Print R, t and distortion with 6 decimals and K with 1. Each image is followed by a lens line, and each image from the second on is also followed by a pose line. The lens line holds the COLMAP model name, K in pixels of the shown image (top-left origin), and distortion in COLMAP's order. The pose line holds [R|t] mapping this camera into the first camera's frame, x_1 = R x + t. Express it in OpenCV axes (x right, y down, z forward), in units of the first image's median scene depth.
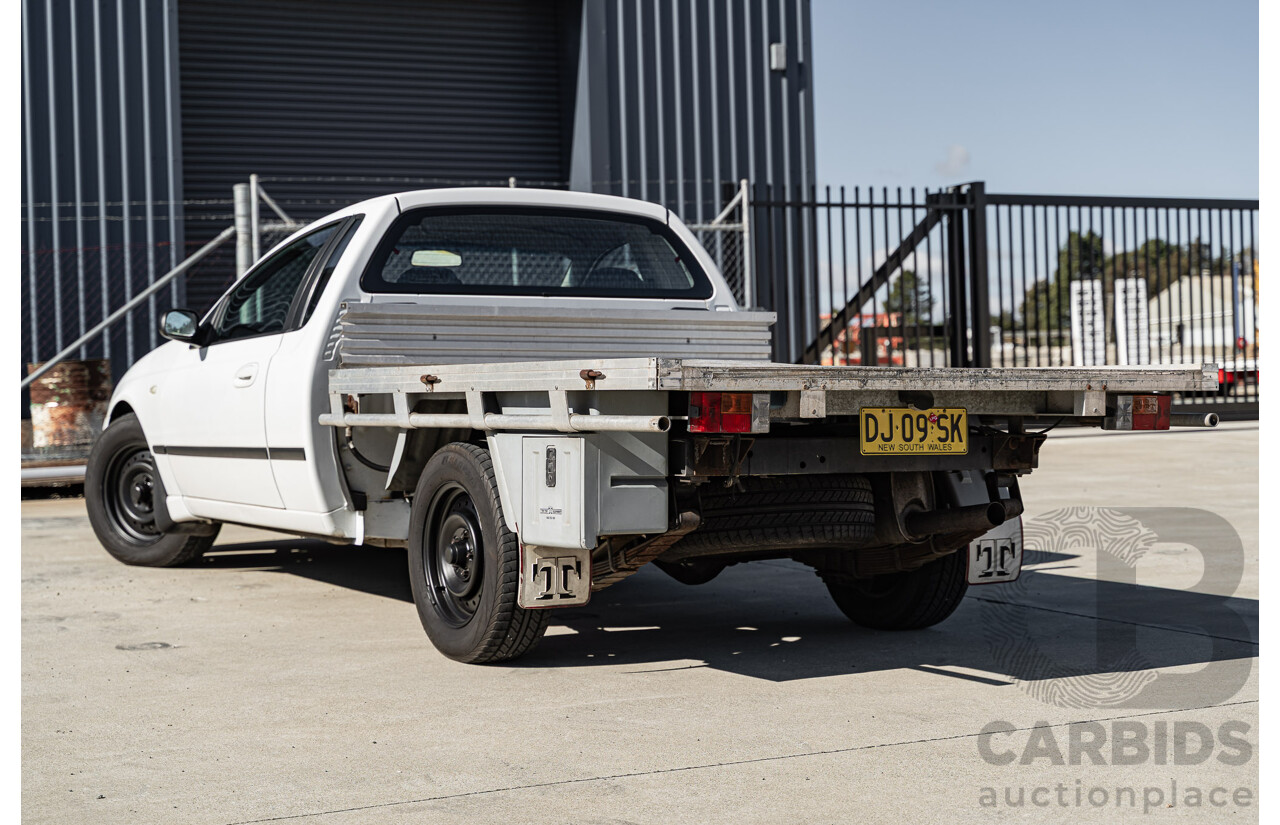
lens RADIAL K [[2178.2, 0, 640.0], [0, 2178.2, 412.5], [0, 0, 1]] dist [0.055073, 0.054008]
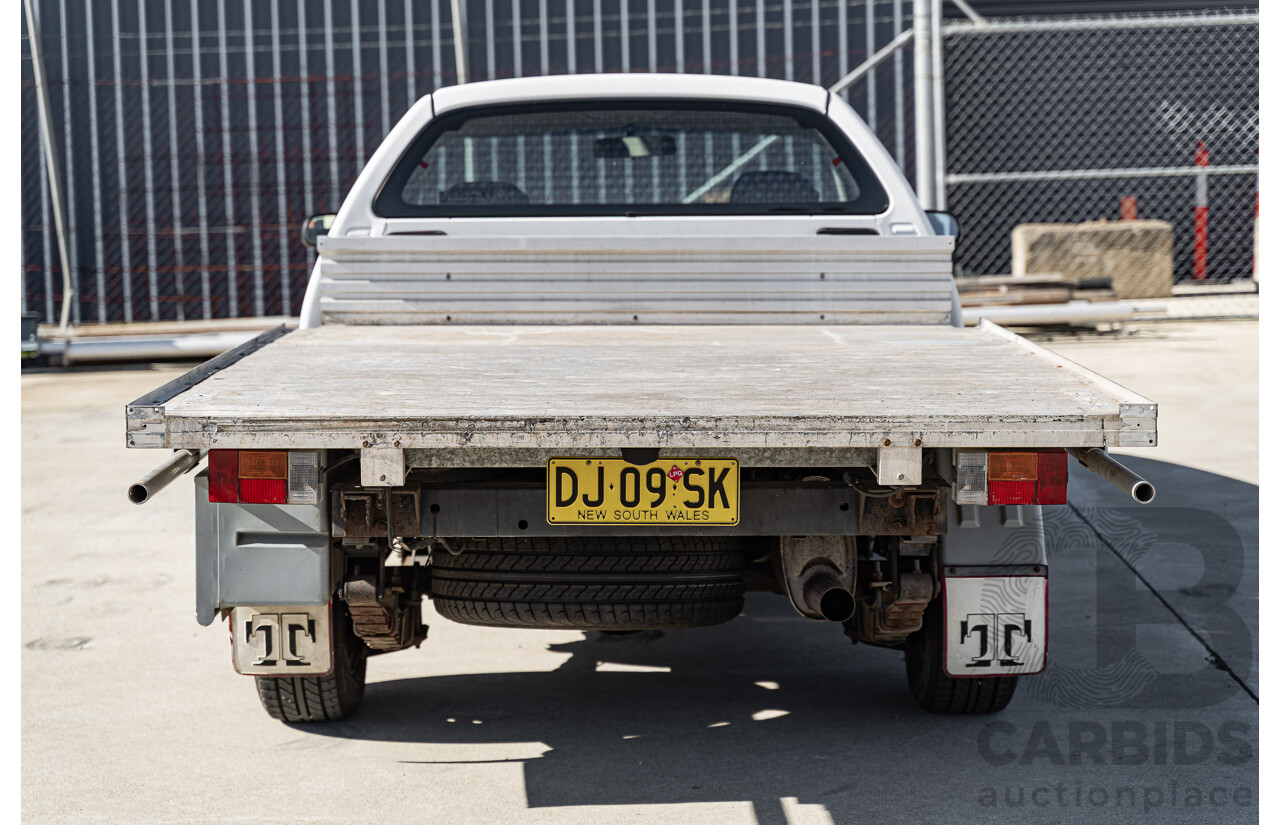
lens RADIAL K [[2438.9, 0, 640.0], [0, 2438.9, 412.5], [0, 0, 1]] dist [0.029872, 0.116707]
pose [[0.865003, 0.055774, -0.498657, 0.503391], [-0.002562, 0.994281, 0.106764, -0.098159], [0.501760, -0.091073, 0.860199, 0.323800]]
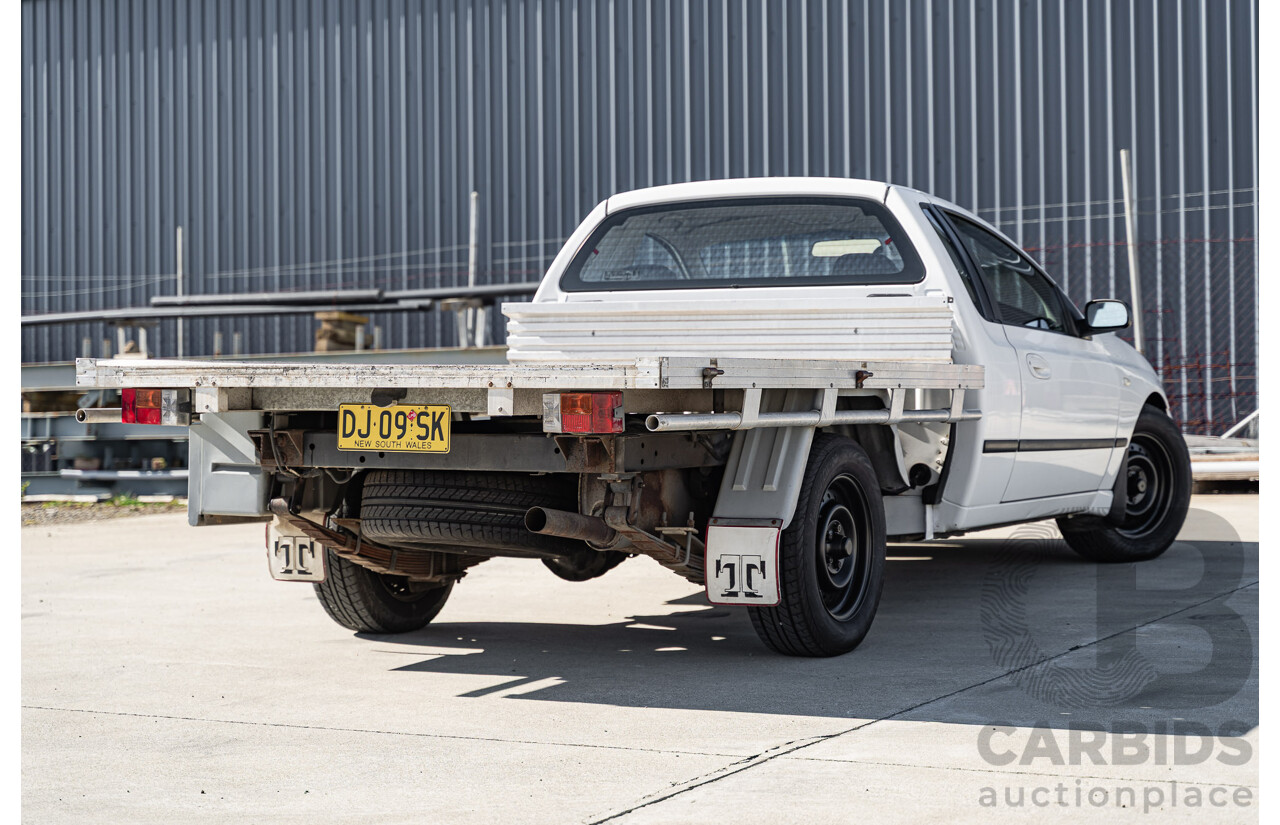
lens RADIAL K [[2438.9, 0, 640.0], [0, 2438.9, 412.5], [0, 0, 1]] dist [0.029872, 0.116707]
pose [[0.513262, 0.012373, -0.858143, 1.116551], [-0.008575, 0.999920, 0.009288, -0.009678], [0.858189, 0.002592, 0.513327, 0.515676]]
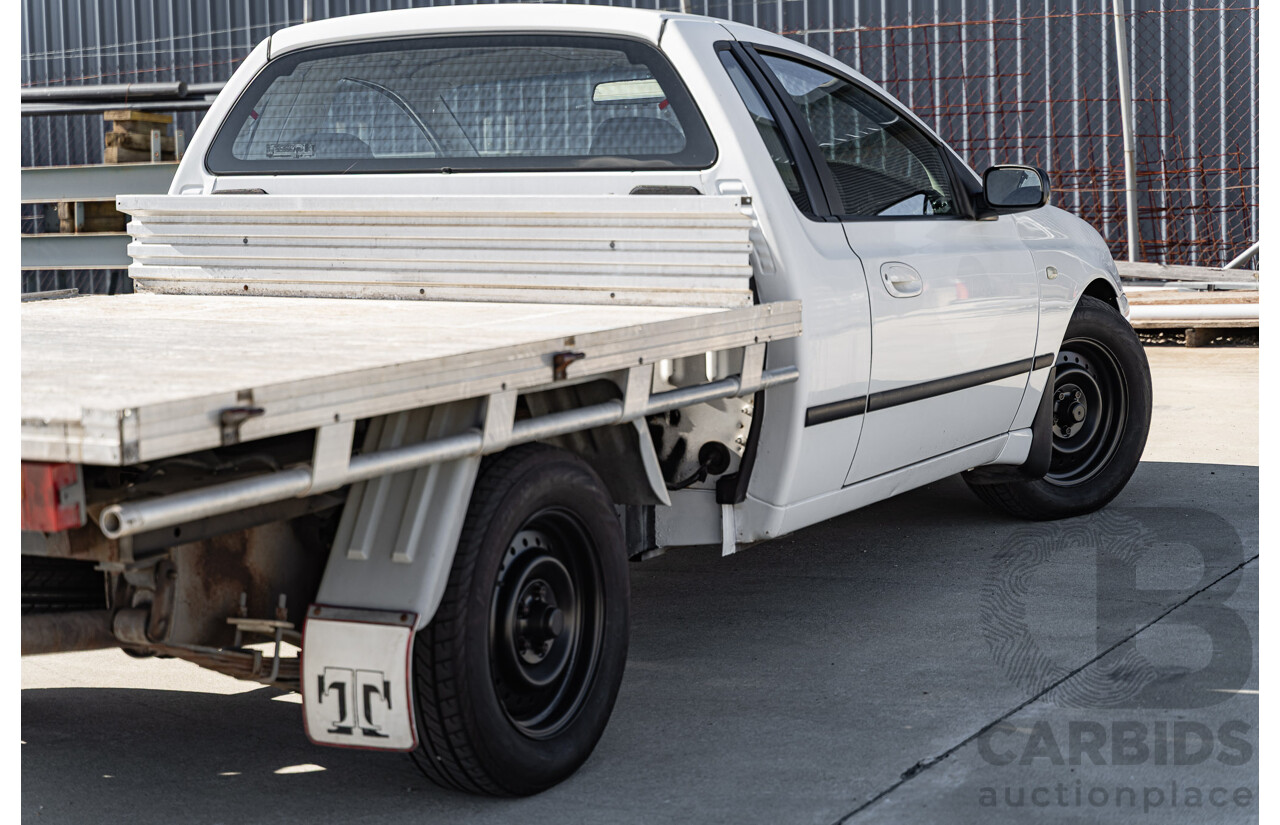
lens RADIAL K [[2643.0, 0, 640.0], [0, 2643.0, 412.5], [0, 0, 1]] dist [-0.011053, 0.033587]
pose [[0.509230, 0.090729, -0.855834, 0.858997], [0.011737, 0.993603, 0.112317, -0.089991], [0.860550, -0.067240, 0.504908, 0.824773]]
